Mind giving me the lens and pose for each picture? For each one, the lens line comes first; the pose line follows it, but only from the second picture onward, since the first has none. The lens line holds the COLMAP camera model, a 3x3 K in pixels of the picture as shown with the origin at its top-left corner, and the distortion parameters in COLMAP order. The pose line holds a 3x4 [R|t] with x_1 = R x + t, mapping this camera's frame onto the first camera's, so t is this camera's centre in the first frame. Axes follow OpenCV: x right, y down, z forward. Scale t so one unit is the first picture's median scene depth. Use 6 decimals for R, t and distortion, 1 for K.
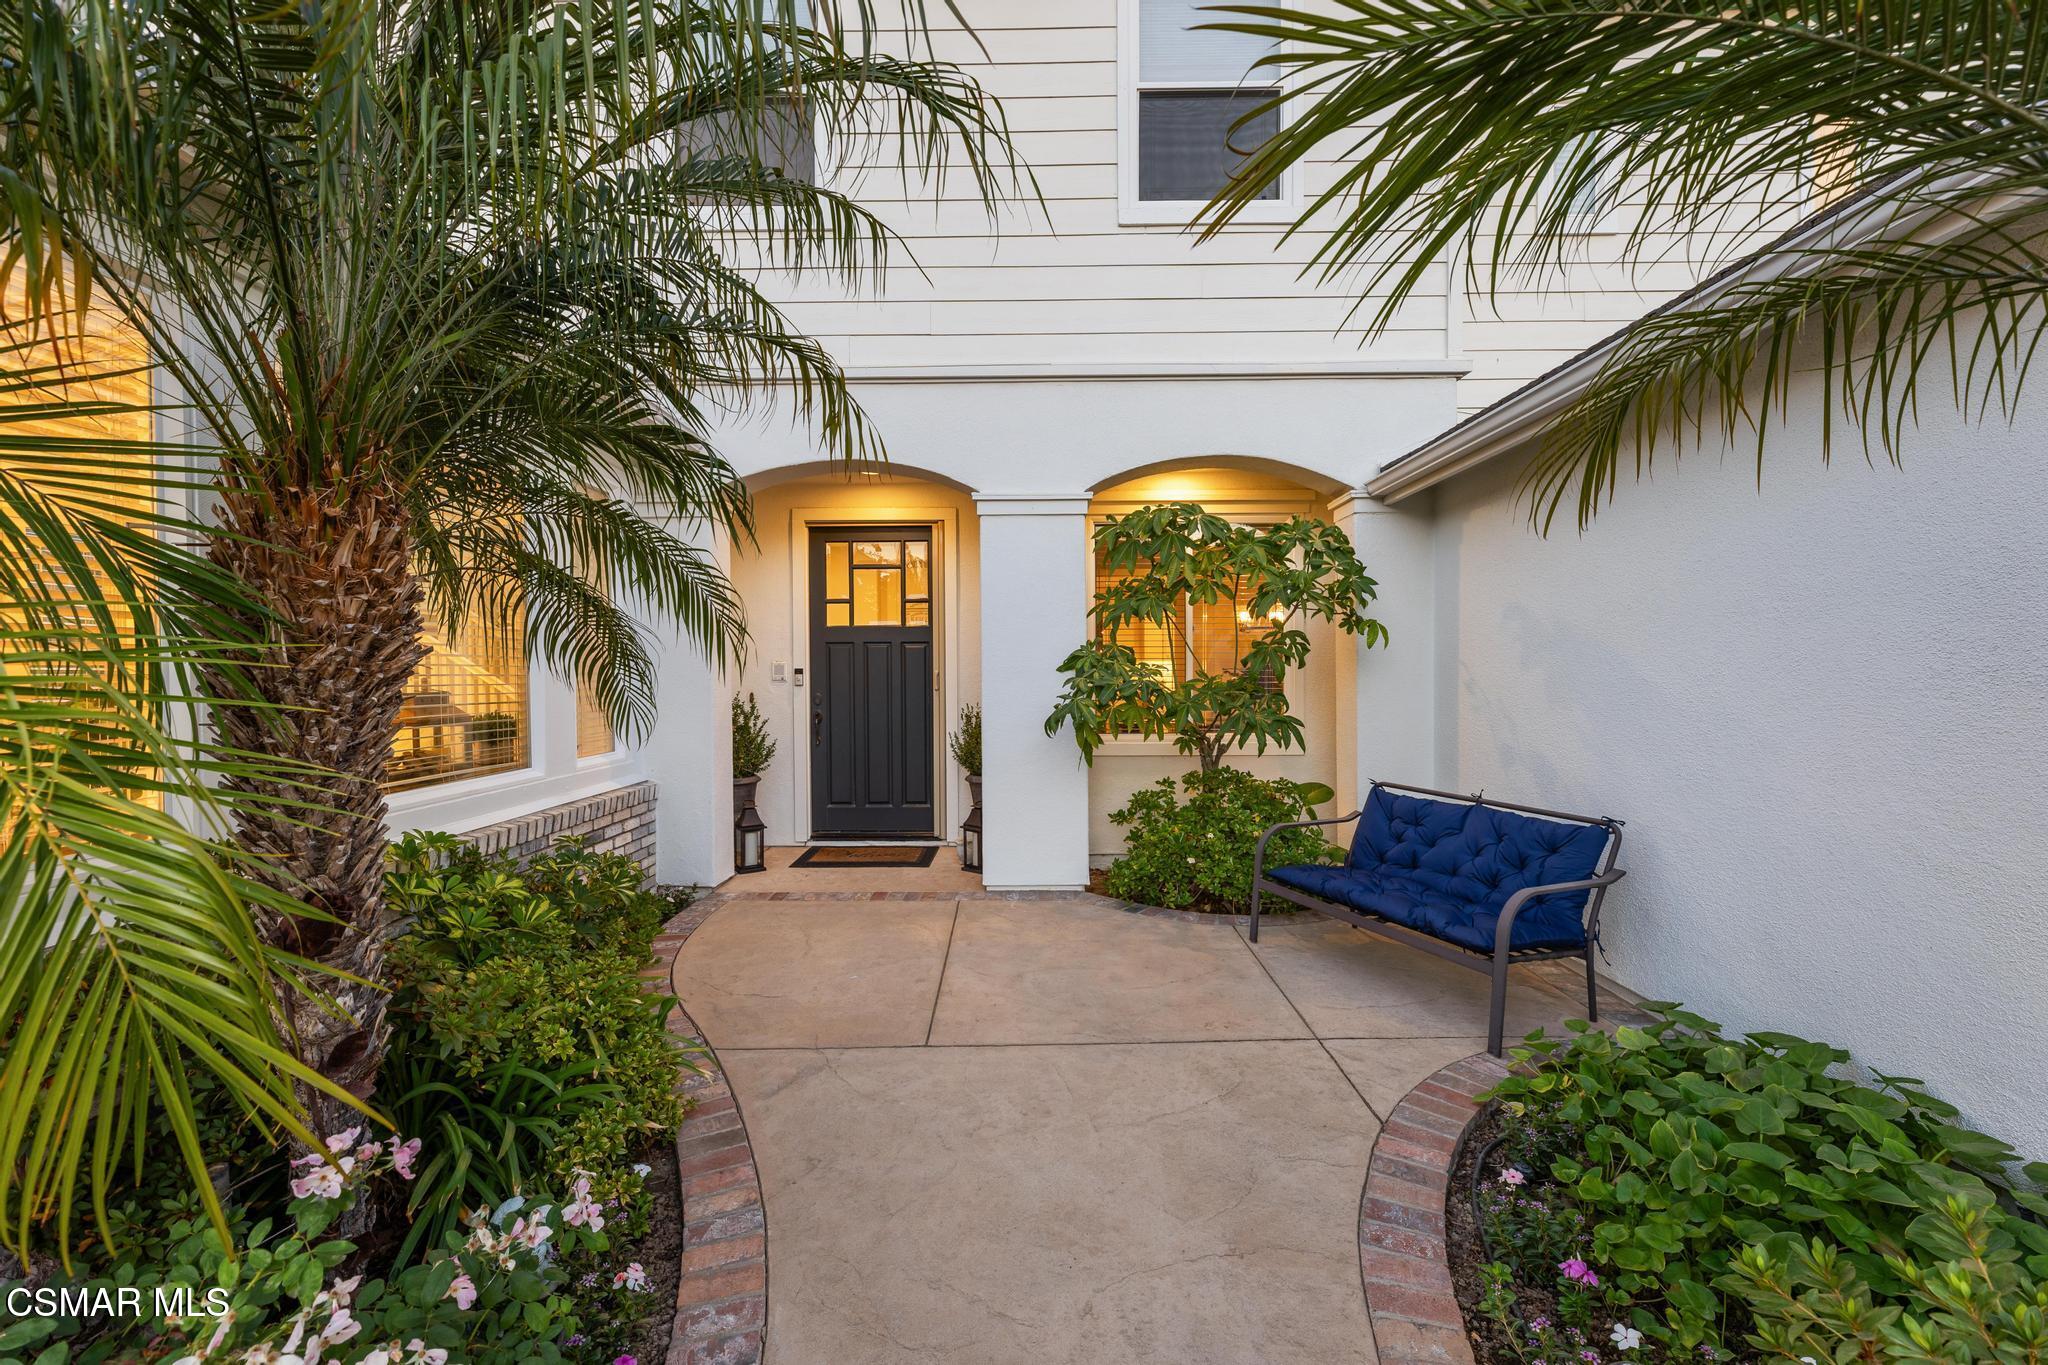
lens RADIAL K [[890.6, 0, 1024.0], [0, 890.6, 682.5], [0, 0, 1]] dist [0.000788, 0.000081]
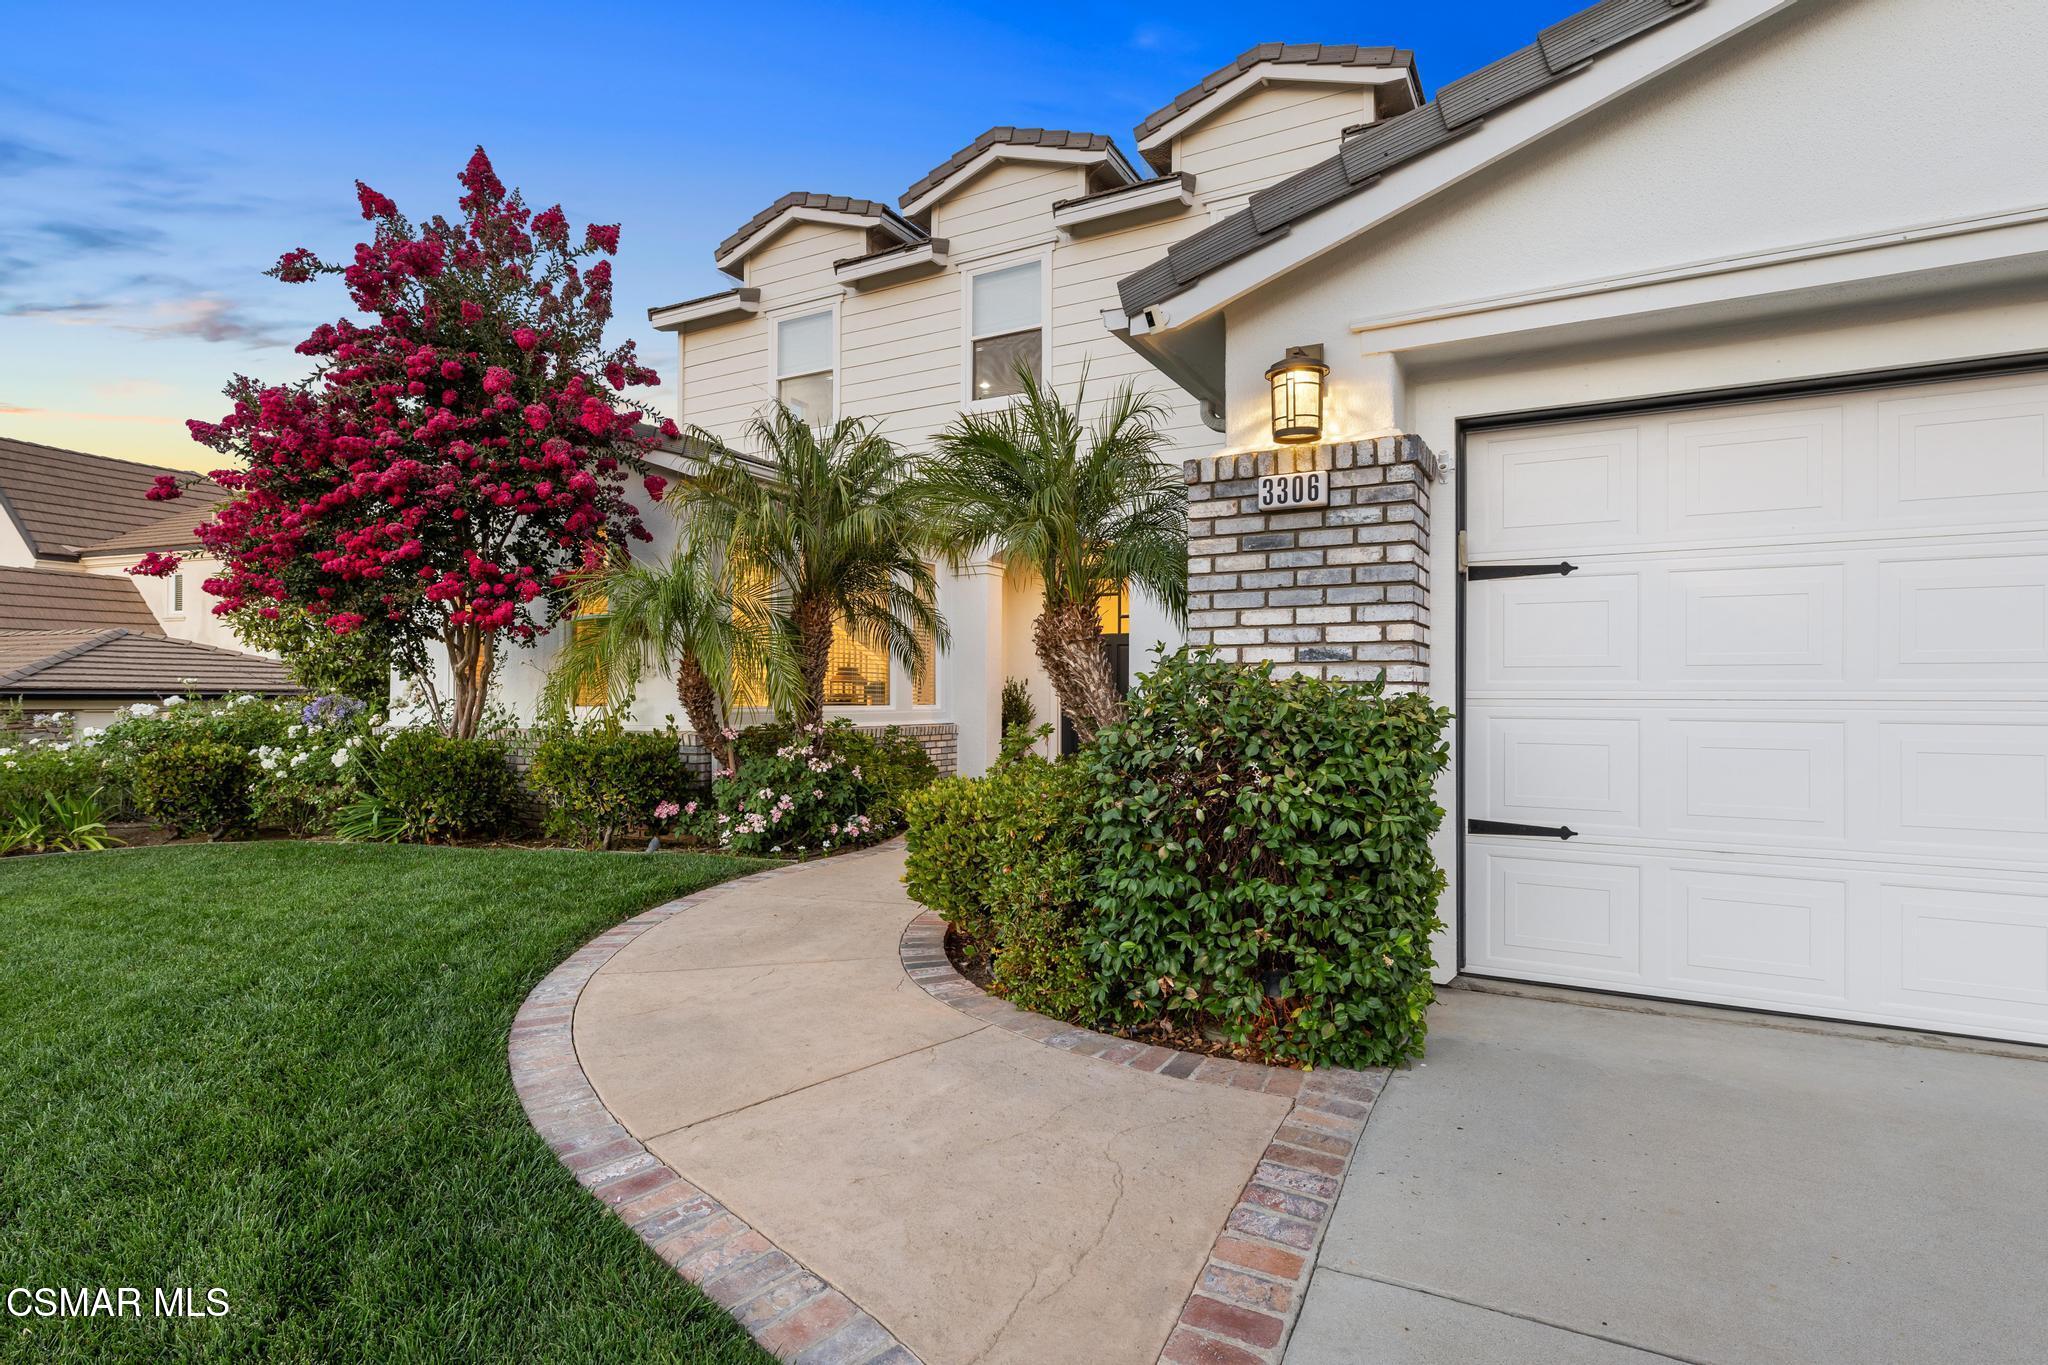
lens RADIAL K [[957.9, 0, 1024.0], [0, 957.9, 682.5], [0, 0, 1]] dist [-0.000064, -0.000004]
pose [[0.897763, -0.006354, -0.440434, 0.905669], [-0.008456, 0.999463, -0.031654, 0.131465], [0.440399, 0.032142, 0.897227, -1.122413]]
